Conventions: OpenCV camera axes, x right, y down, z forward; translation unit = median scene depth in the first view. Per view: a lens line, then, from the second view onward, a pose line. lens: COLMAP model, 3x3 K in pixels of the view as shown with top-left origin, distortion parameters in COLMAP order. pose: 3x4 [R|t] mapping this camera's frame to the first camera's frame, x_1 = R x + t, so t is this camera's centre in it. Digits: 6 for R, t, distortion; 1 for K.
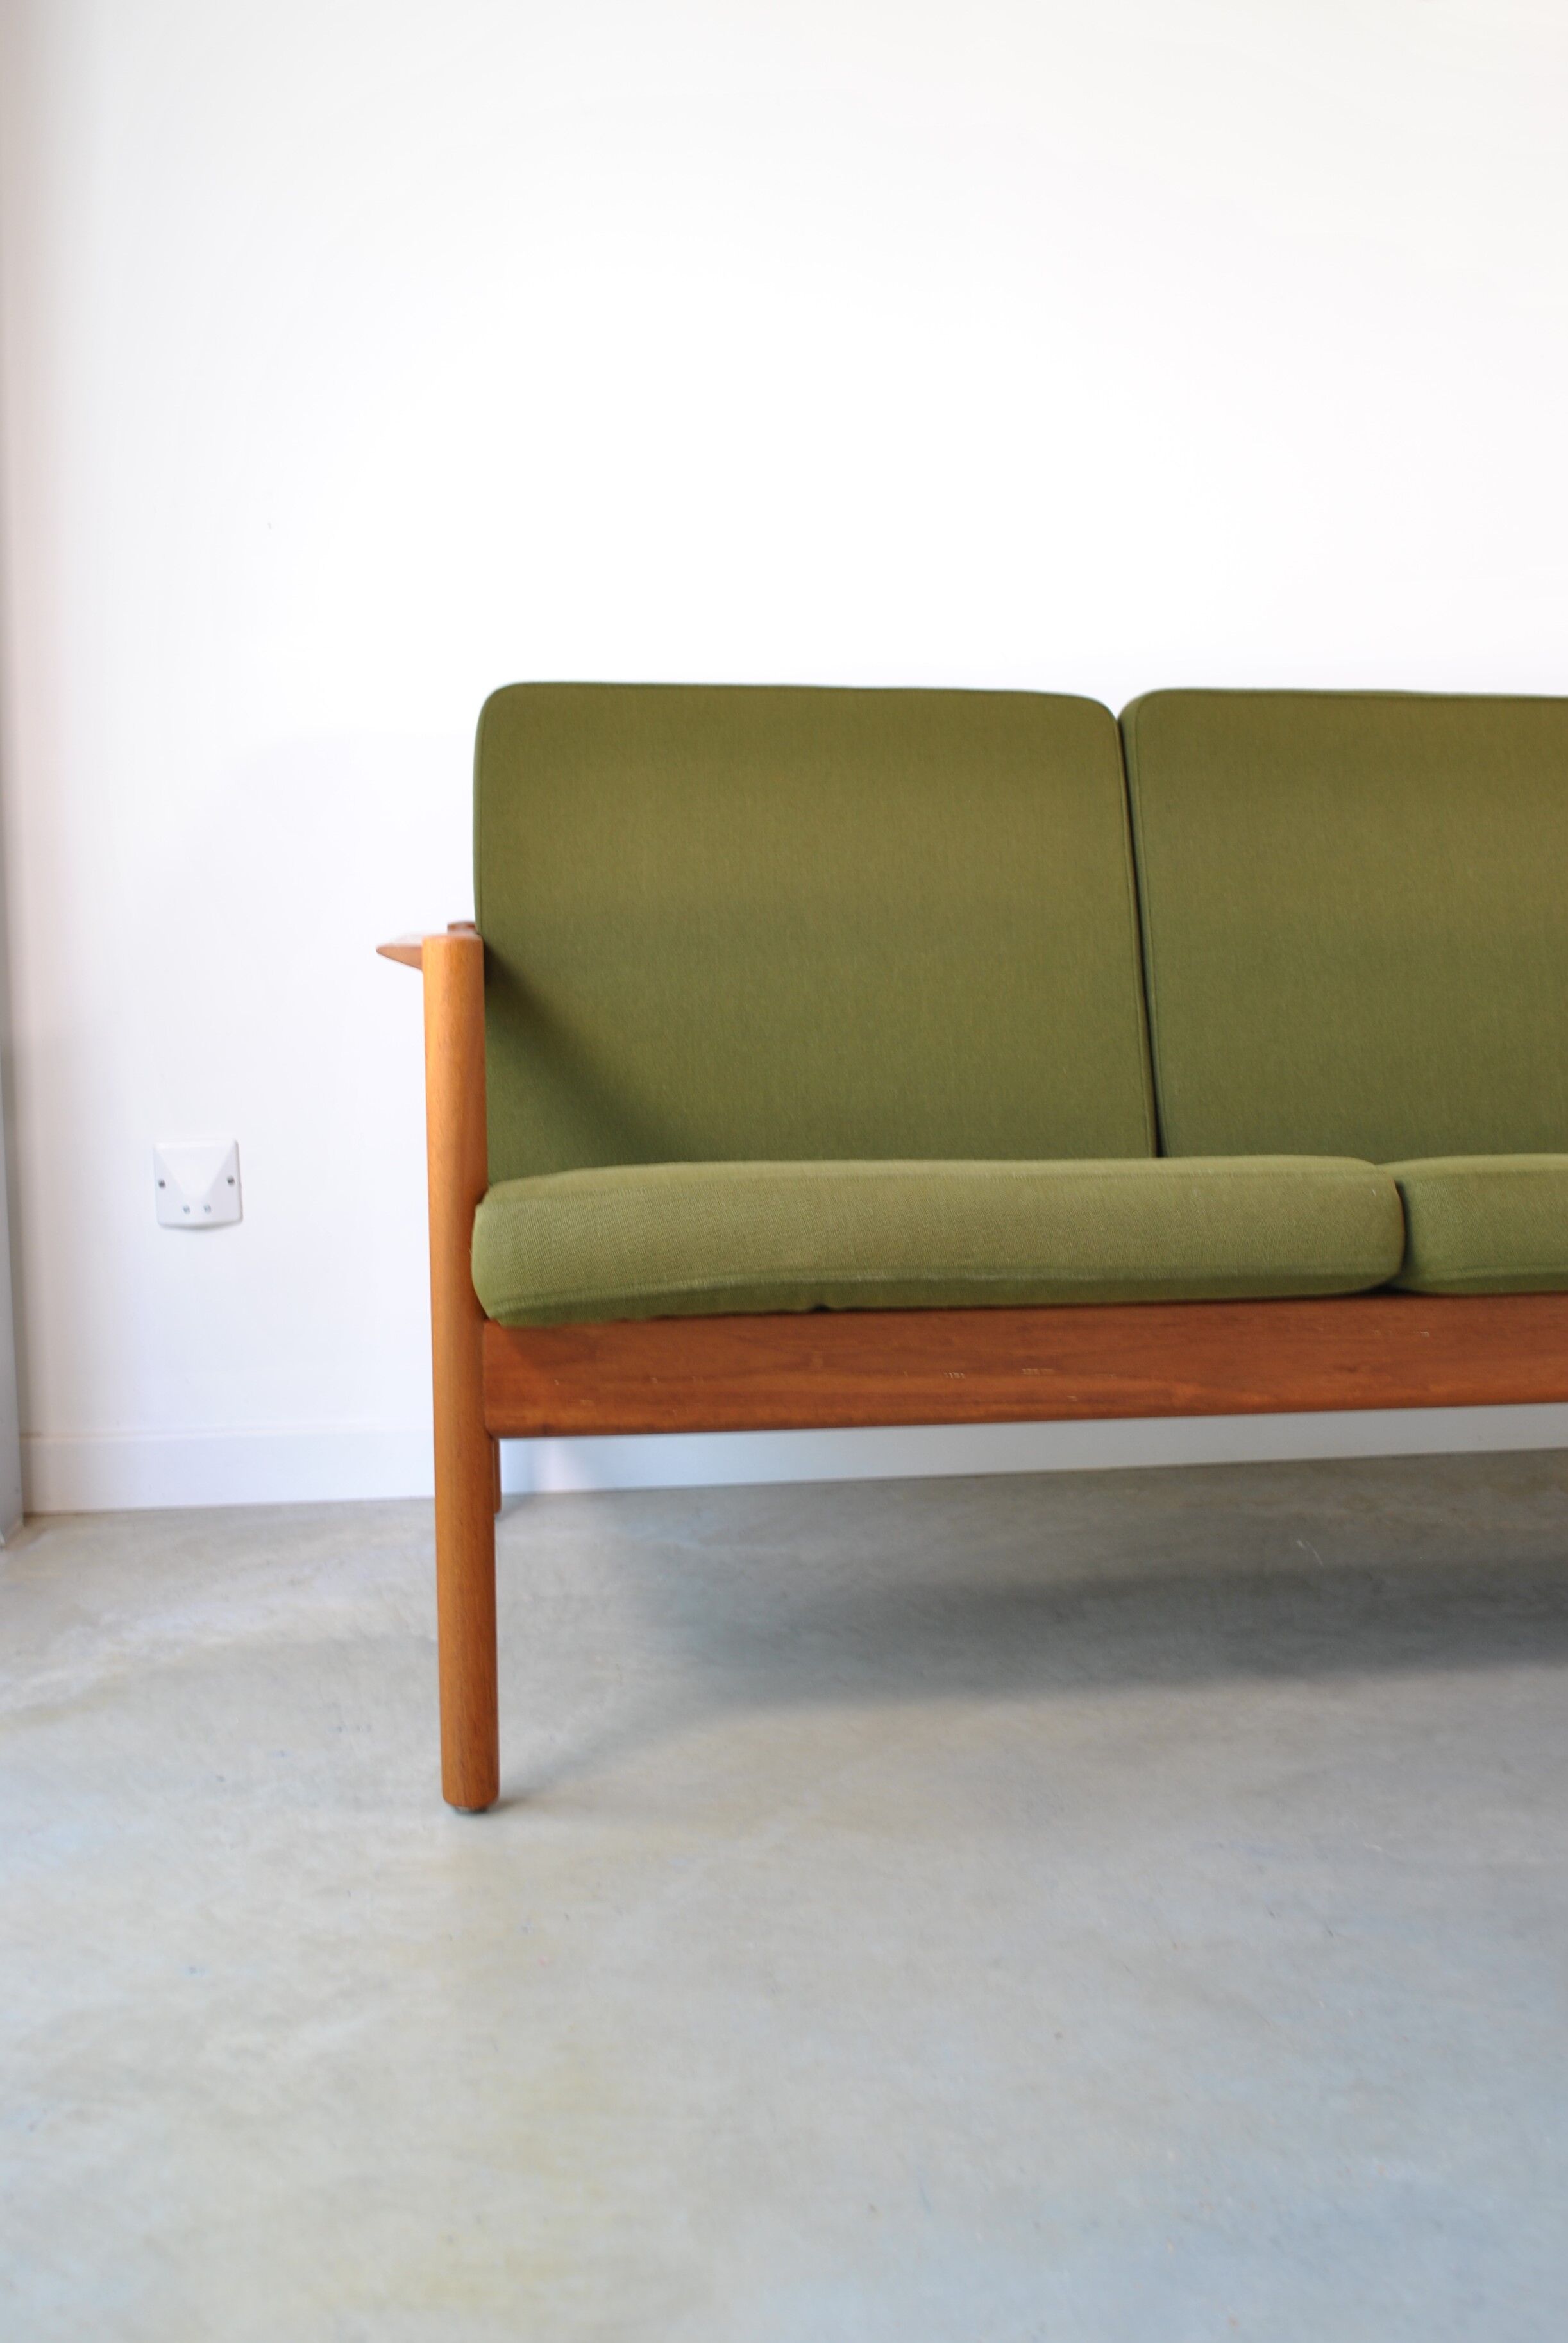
lens RADIAL K [[2387.4, 0, 784.0], [0, 2387.4, 1171.5], [0, 0, 1]] dist [-0.075893, -0.001508]
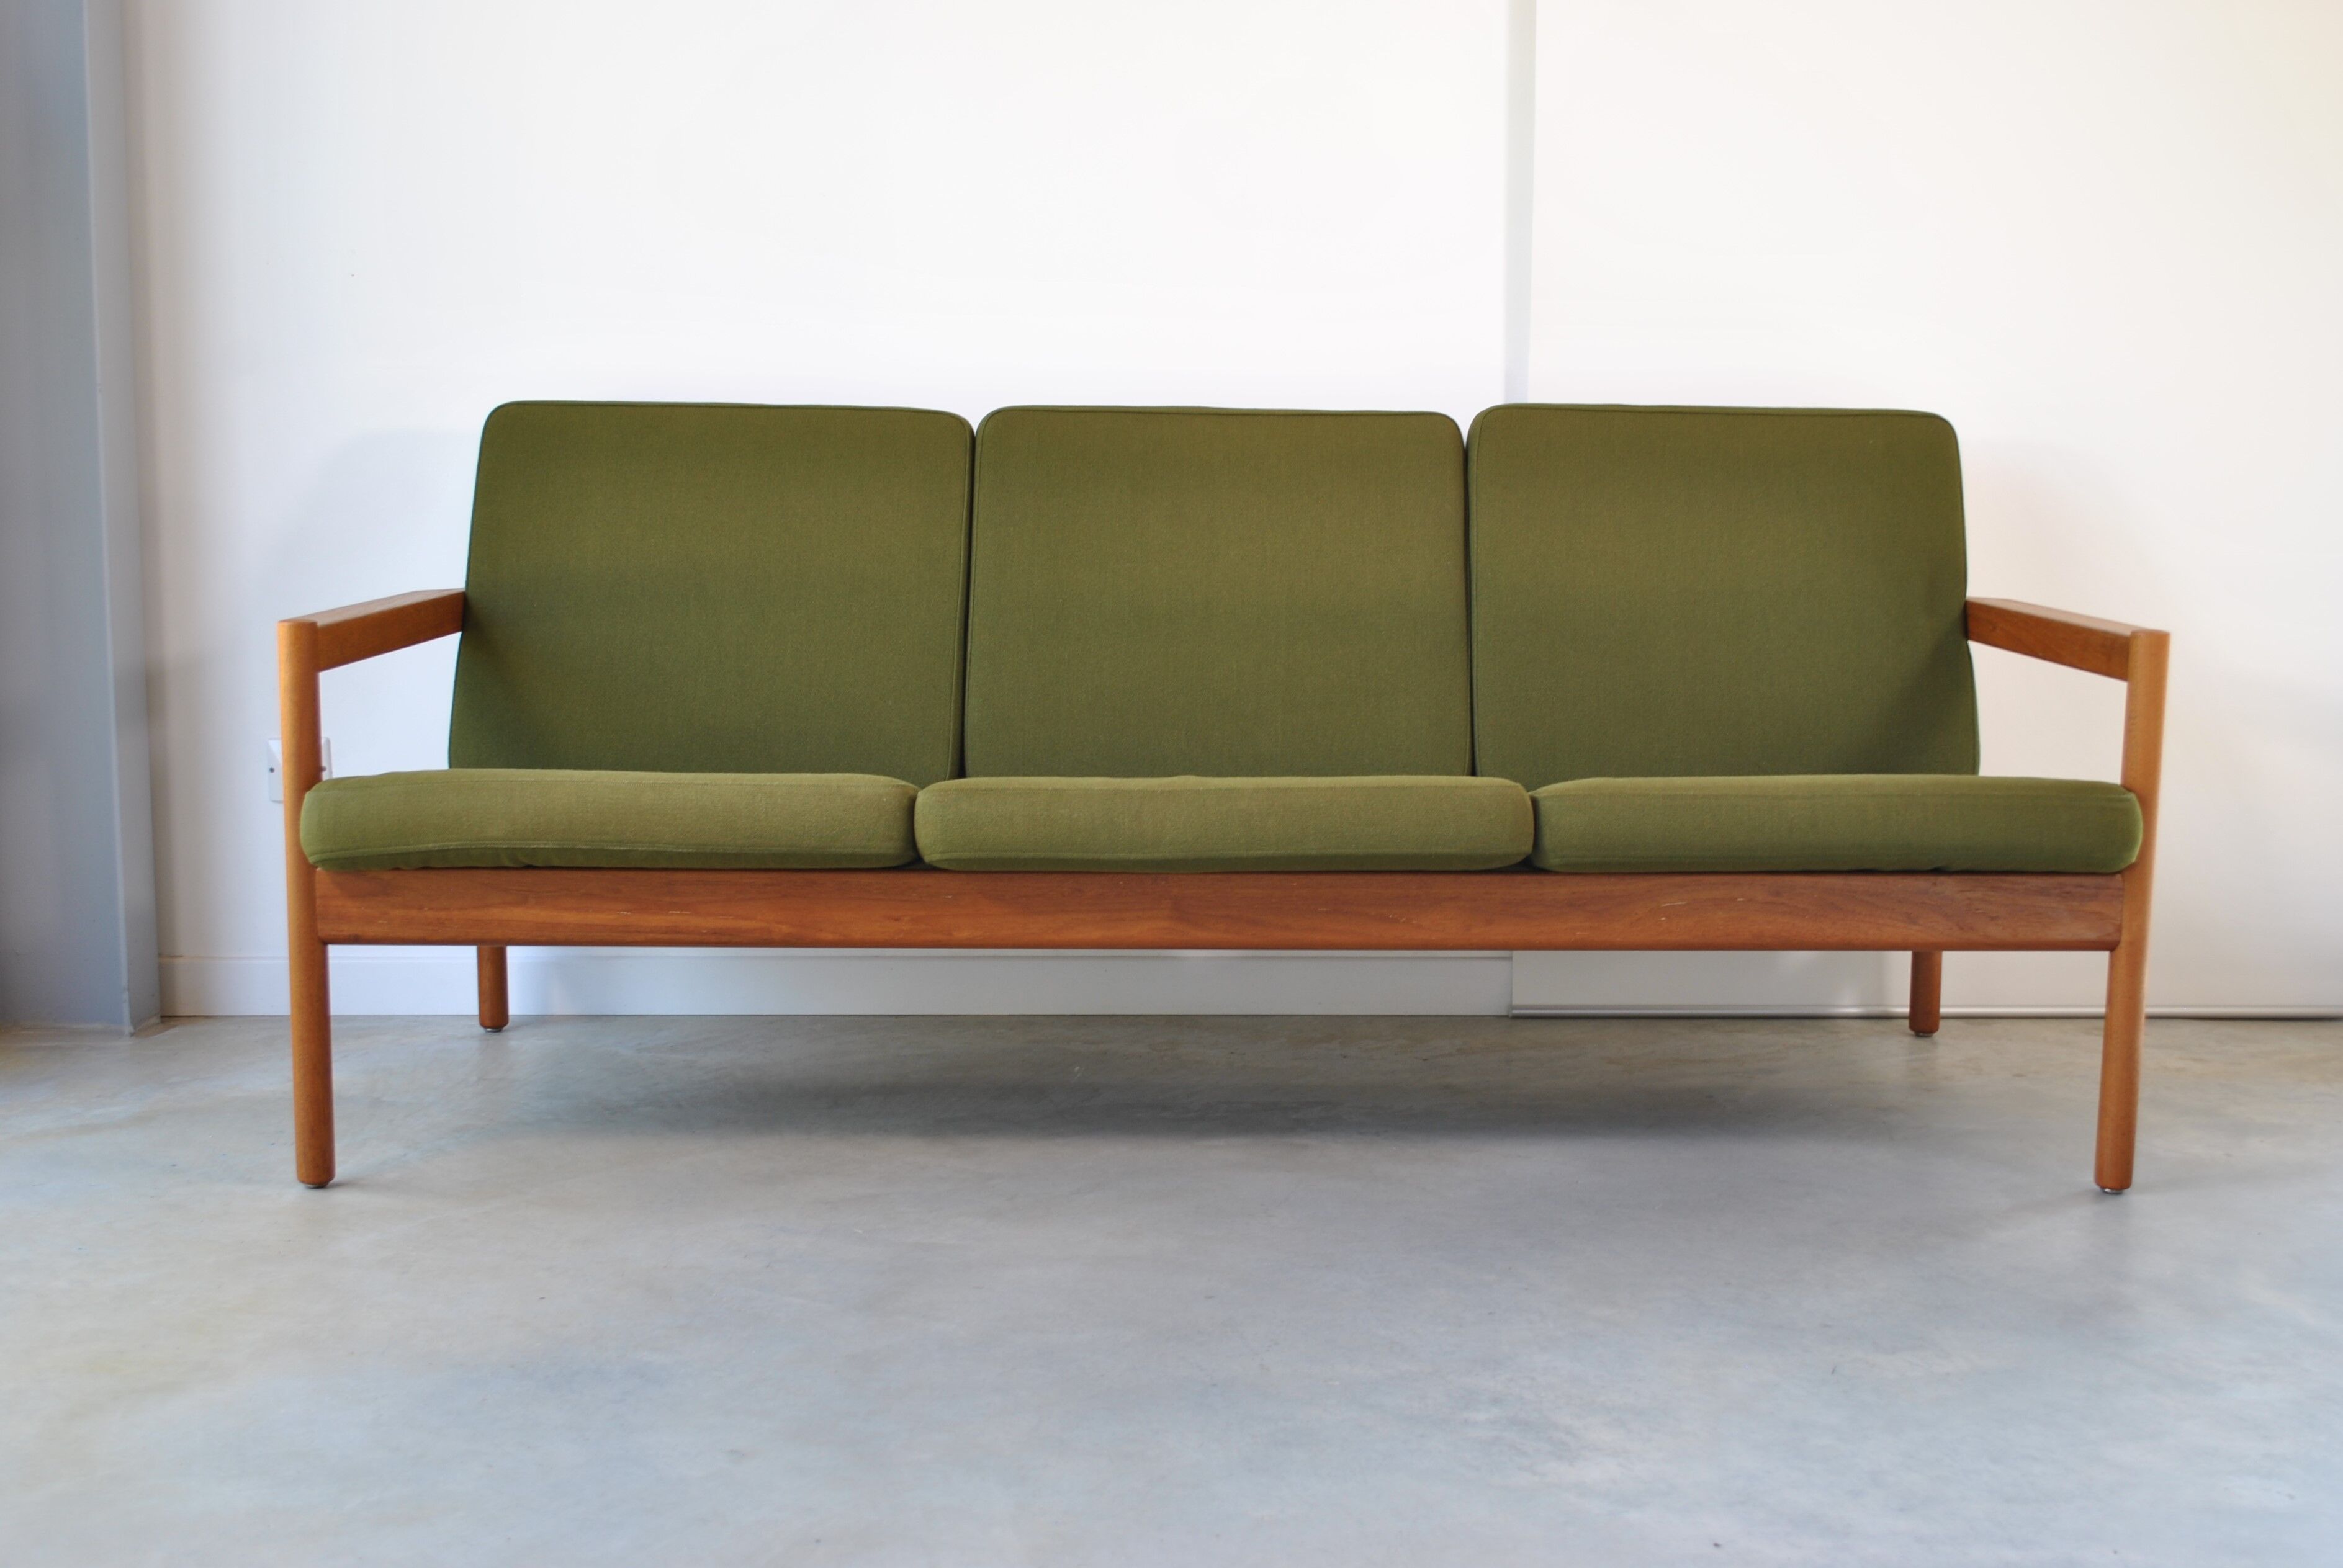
lens RADIAL K [[2806.1, 0, 1181.6], [0, 2806.1, 778.9], [0, 0, 1]] dist [-0.039449, -0.016047]
pose [[0.992933, 0.025457, -0.115910, 0.626881], [-0.024536, 0.999655, 0.009364, -0.025294], [0.116108, -0.006454, 0.993216, -0.727847]]
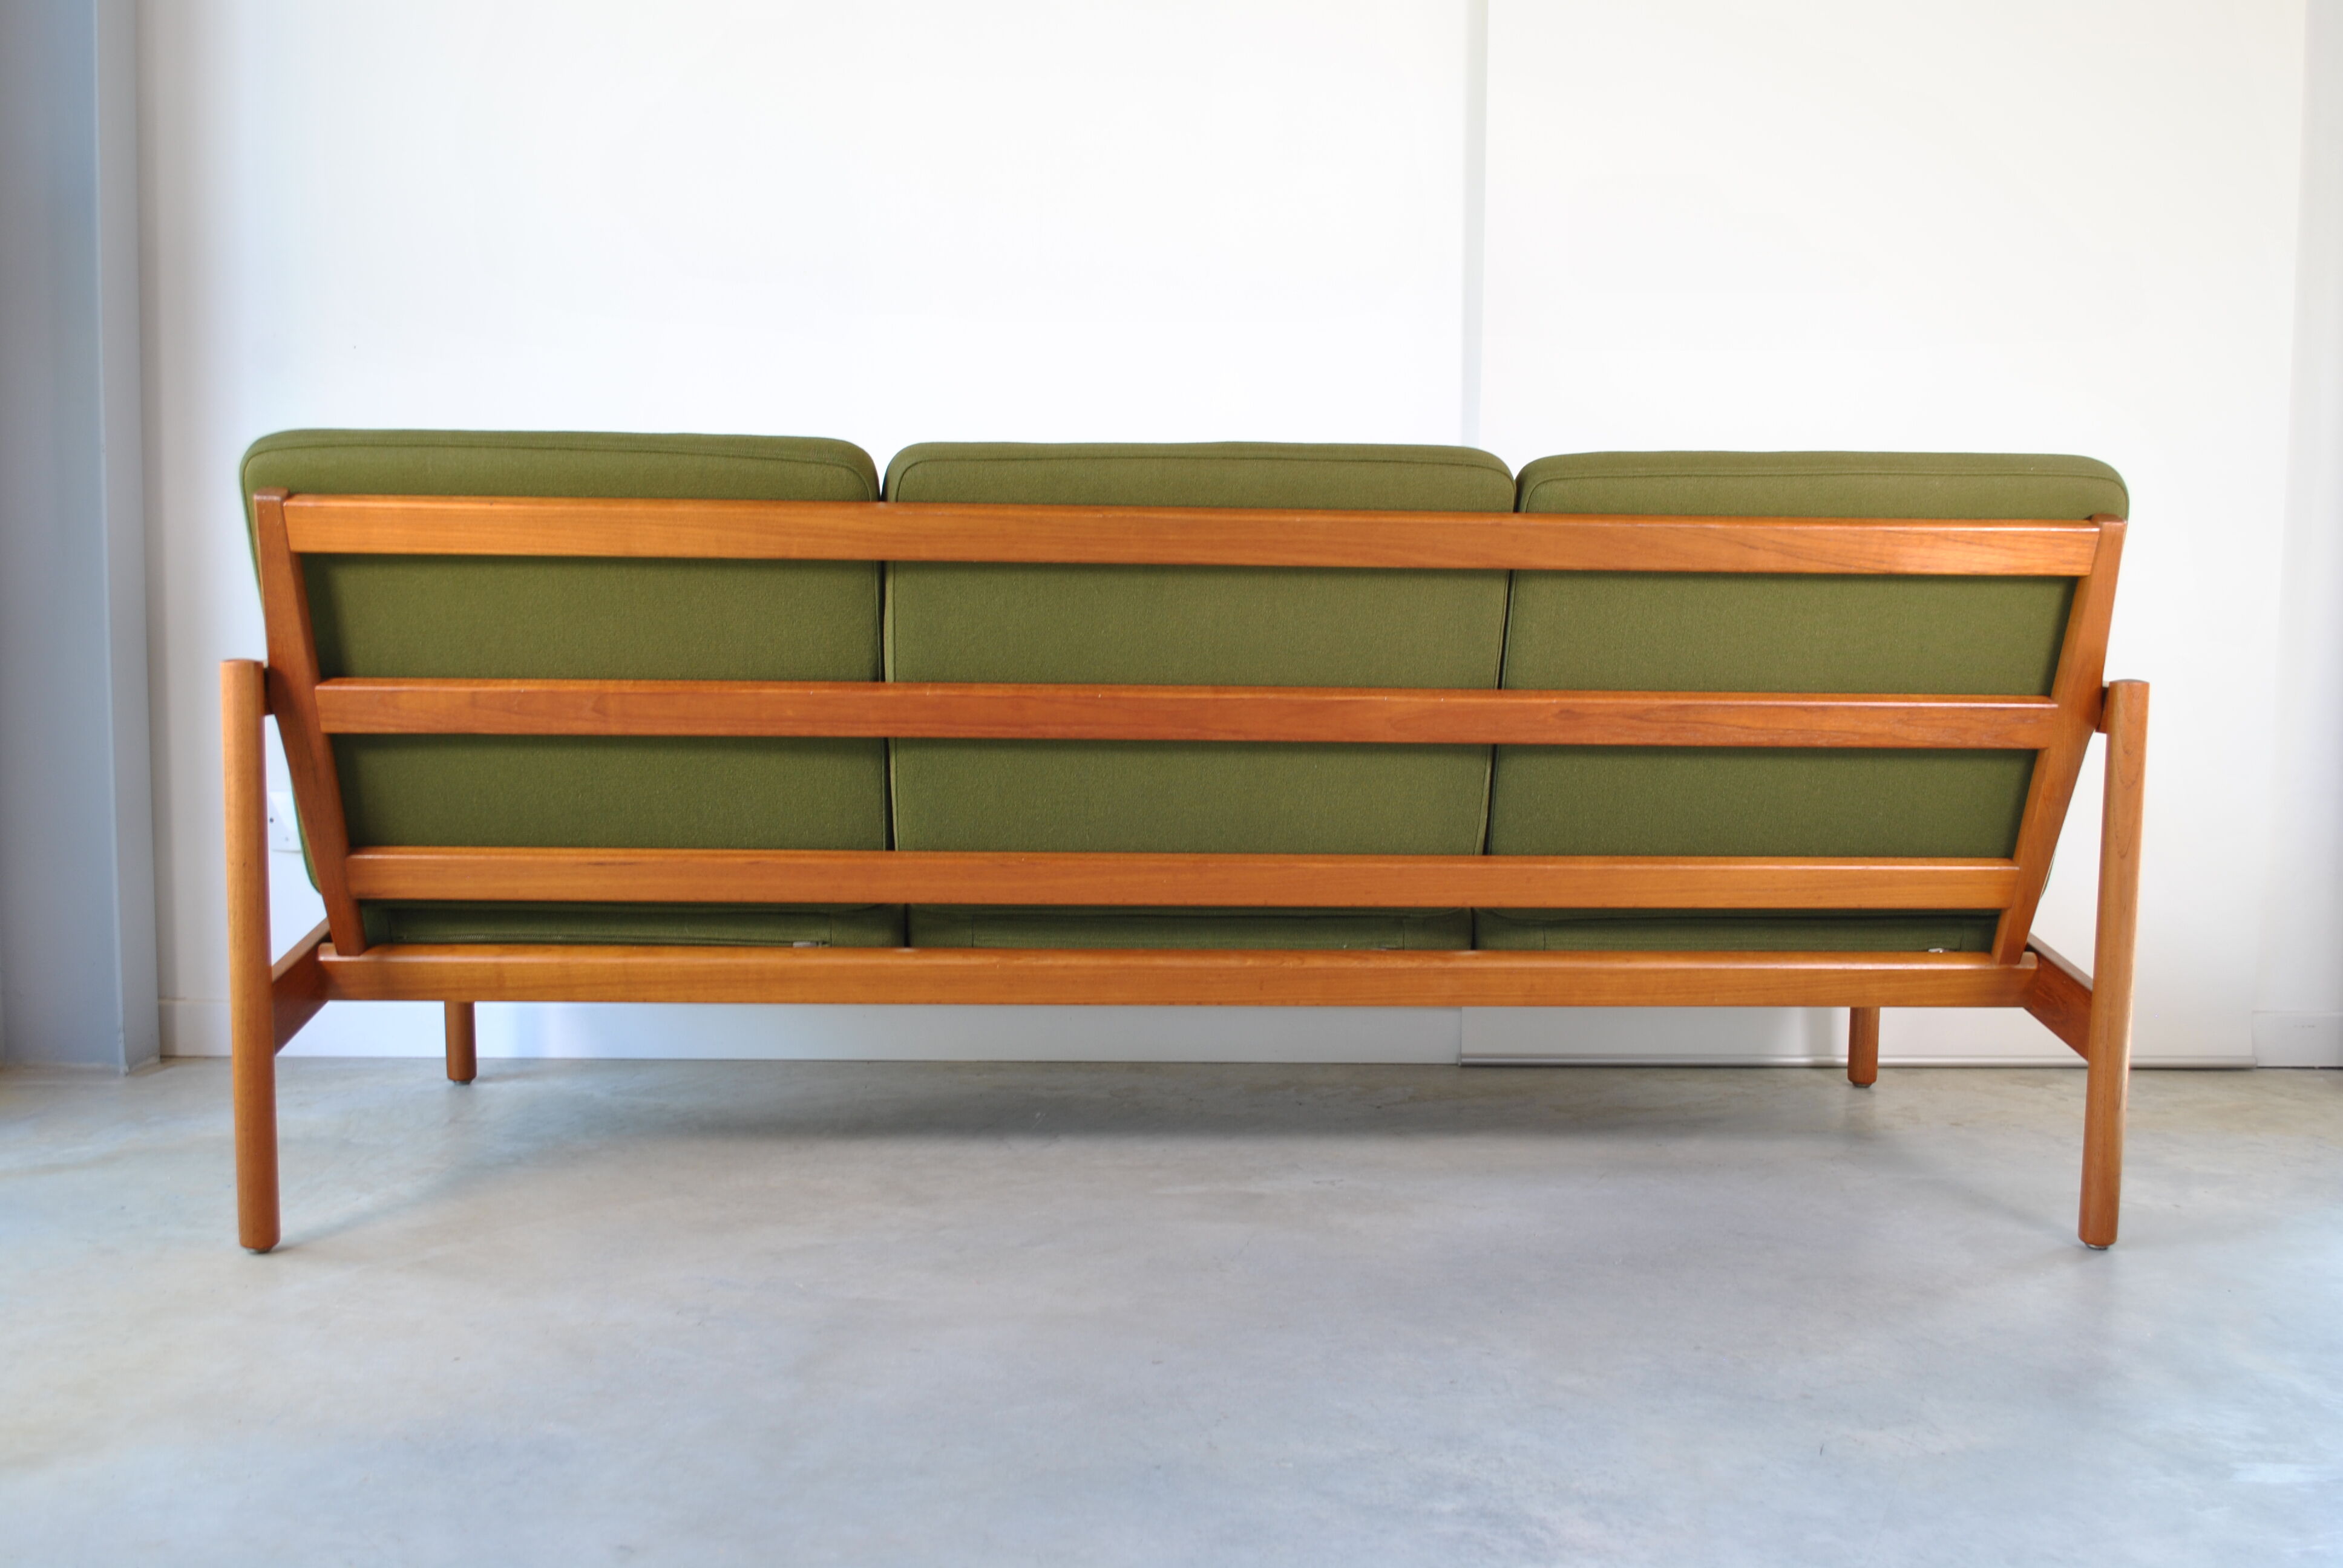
lens RADIAL K [[2303.5, 0, 1180.0], [0, 2303.5, 789.4], [0, 0, 1]] dist [-0.061246, 0.001808]
pose [[0.993418, 0.027268, -0.111252, 0.607731], [-0.029911, 0.999307, -0.022151, 0.000836], [0.110571, 0.025333, 0.993545, -0.387775]]
